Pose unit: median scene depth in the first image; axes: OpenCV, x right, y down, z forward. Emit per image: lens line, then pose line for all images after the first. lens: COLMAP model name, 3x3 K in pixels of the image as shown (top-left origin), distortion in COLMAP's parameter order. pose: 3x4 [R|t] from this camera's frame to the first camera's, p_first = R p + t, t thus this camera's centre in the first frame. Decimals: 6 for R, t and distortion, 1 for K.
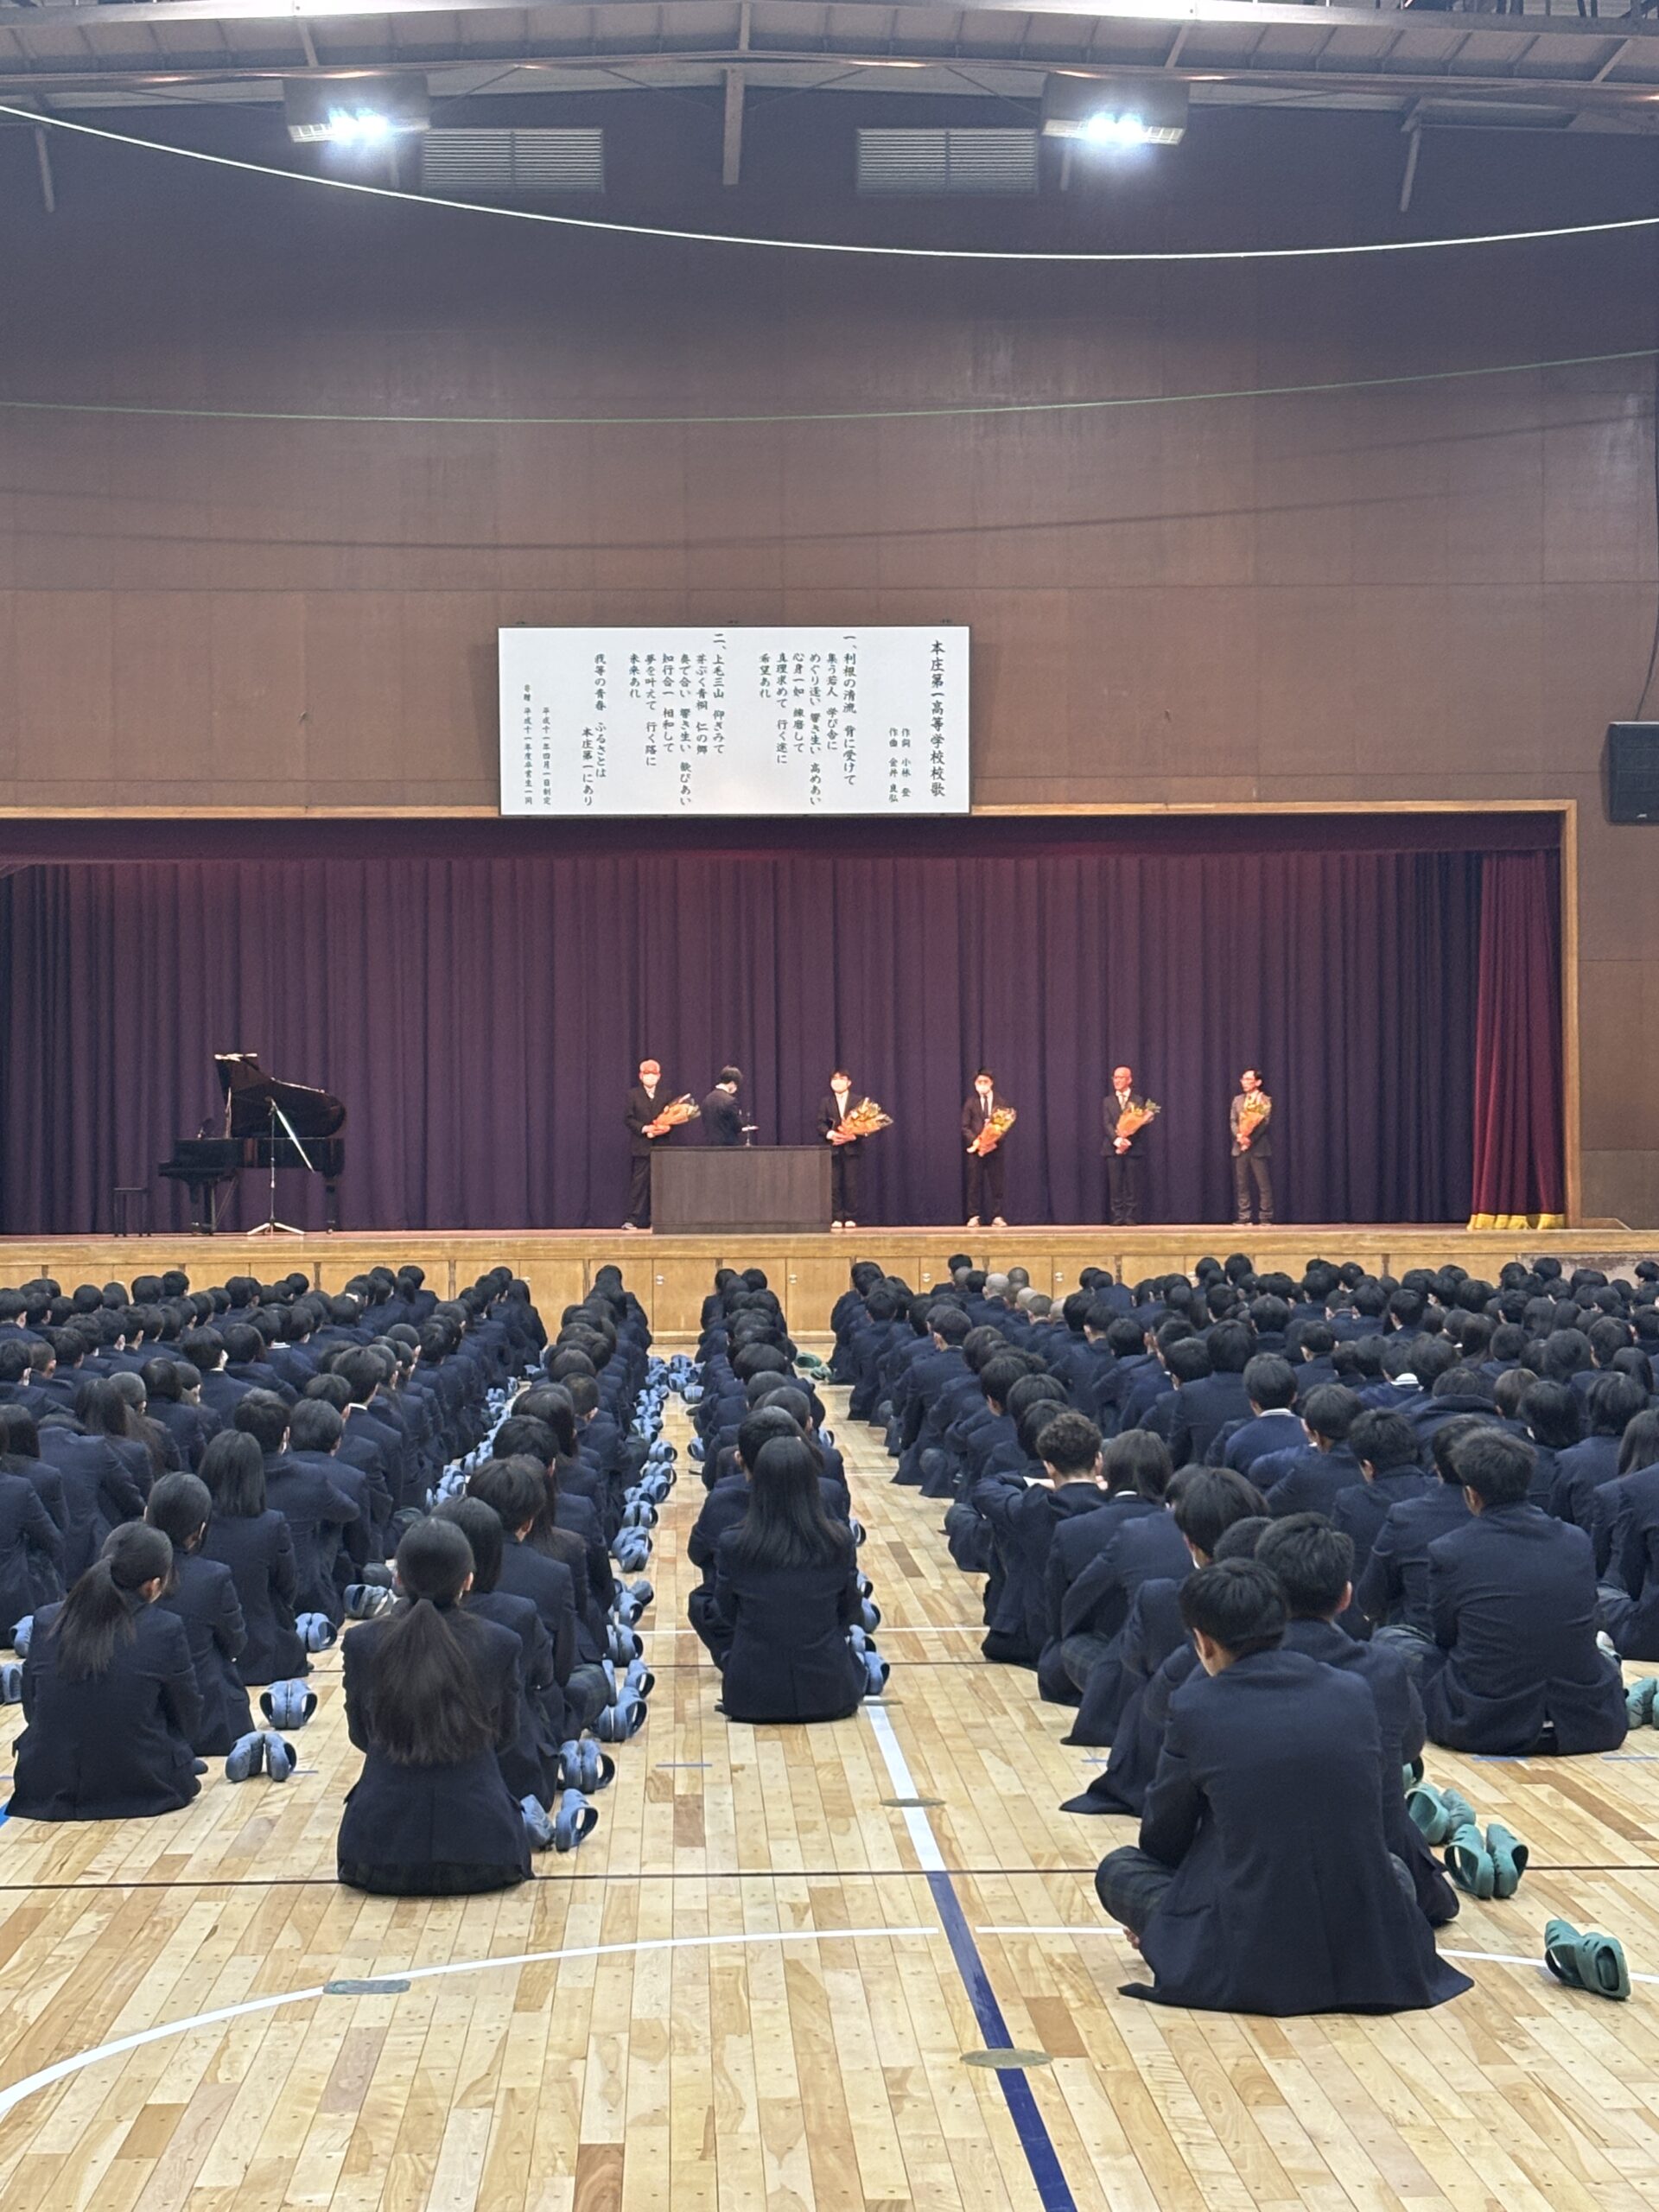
lens RADIAL K [[4075.4, 0, 826.2], [0, 4075.4, 1110.0], [0, 0, 1]] dist [0.217023, -0.030466]
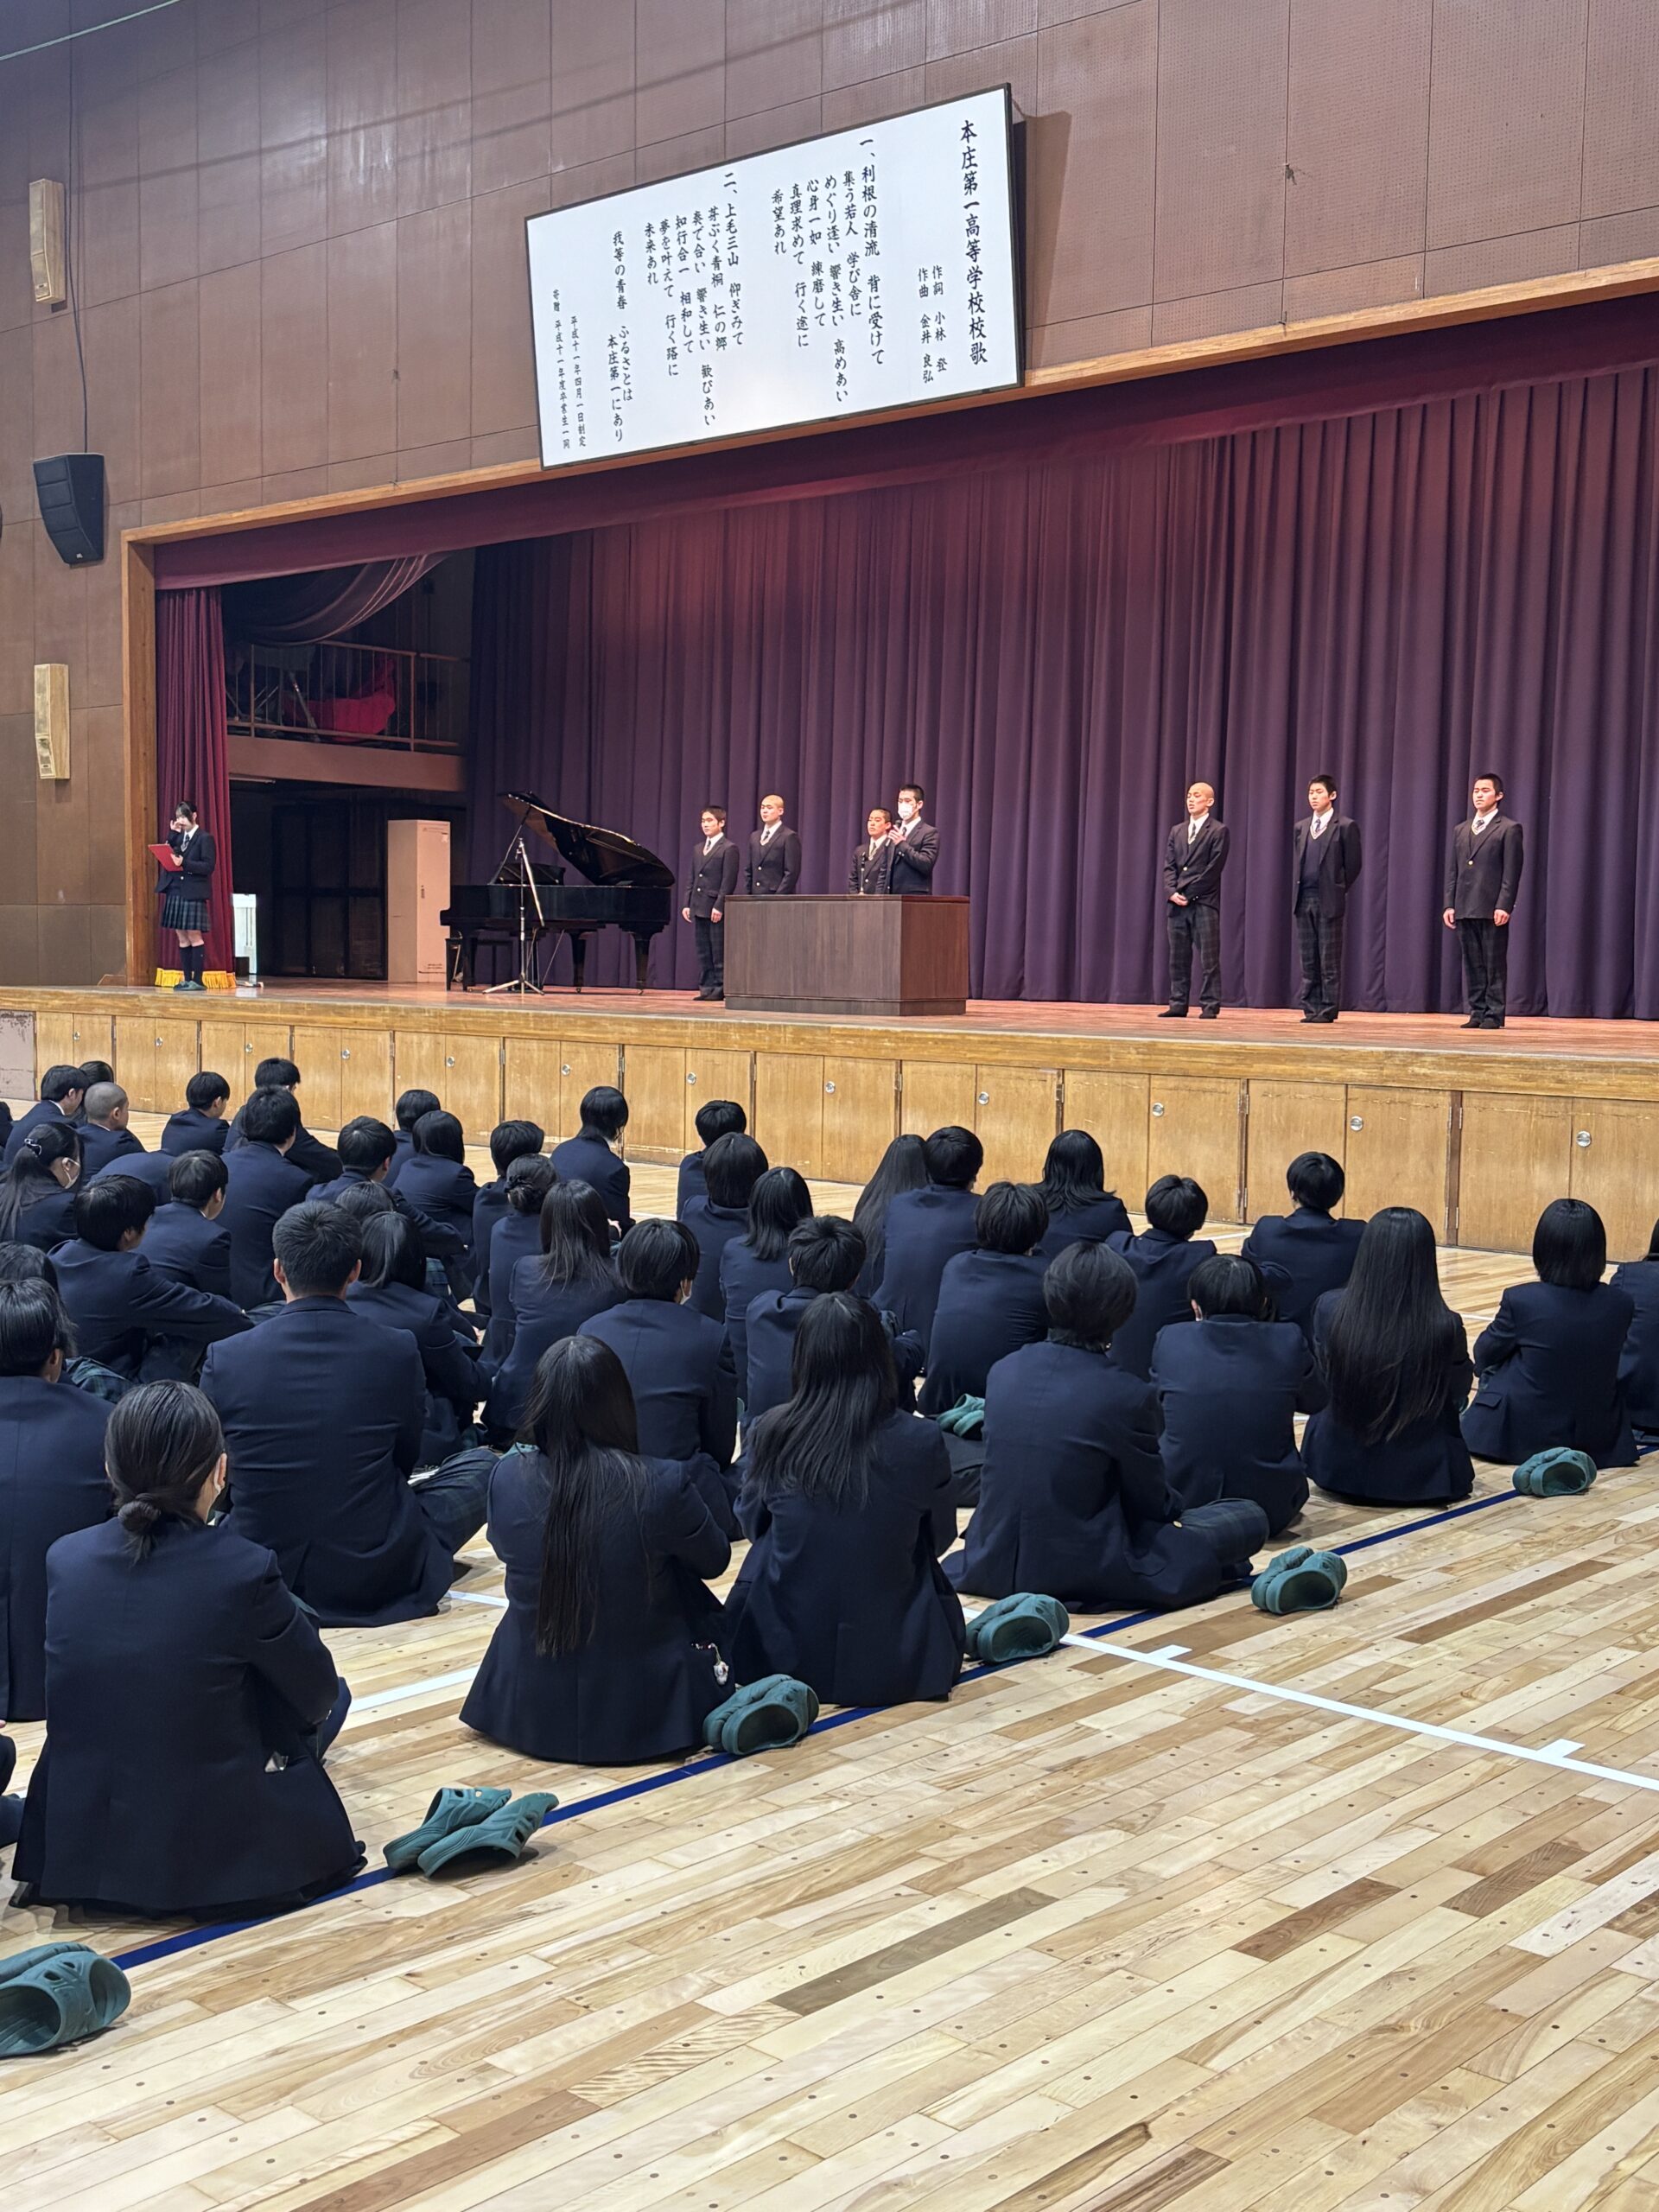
lens RADIAL K [[2466.0, 0, 816.1], [0, 2466.0, 1109.1], [0, 0, 1]] dist [0.214030, -0.789110]
pose [[0.717100, 0.064758, -0.693956, 0.299422], [-0.010829, 0.996589, 0.081808, 0.011056], [0.696887, -0.051150, 0.715355, 0.687184]]
